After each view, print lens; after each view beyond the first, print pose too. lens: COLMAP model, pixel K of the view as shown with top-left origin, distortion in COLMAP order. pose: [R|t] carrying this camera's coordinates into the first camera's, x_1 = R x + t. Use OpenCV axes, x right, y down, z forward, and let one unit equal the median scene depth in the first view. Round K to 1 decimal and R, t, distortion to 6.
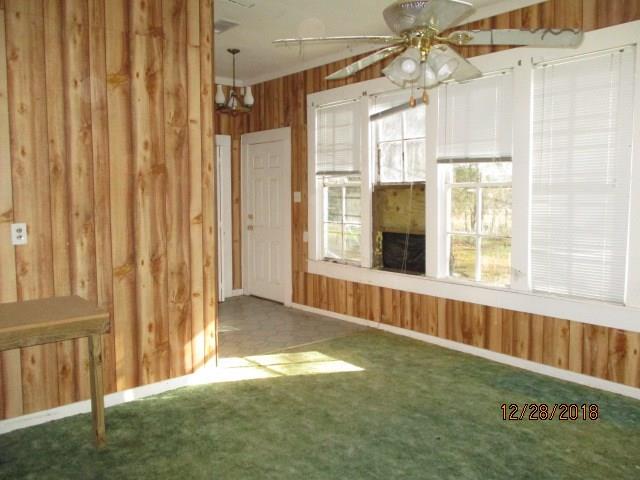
lens RADIAL K [[525.0, 0, 320.0], [0, 525.0, 240.0], [0, 0, 1]] dist [-0.035729, 0.002769]
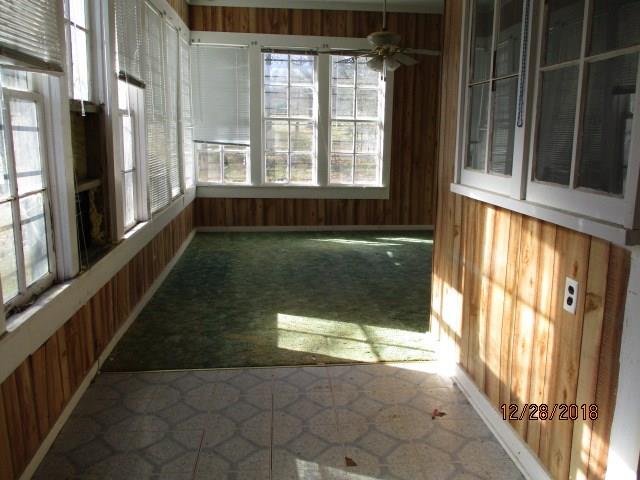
lens RADIAL K [[556.7, 0, 320.0], [0, 556.7, 240.0], [0, 0, 1]] dist [-0.002301, 0.001984]
pose [[-0.840022, -0.103745, 0.532541, -0.528645], [0.039891, 0.967081, 0.251322, -0.133110], [-0.541084, 0.232360, -0.808231, 1.868036]]
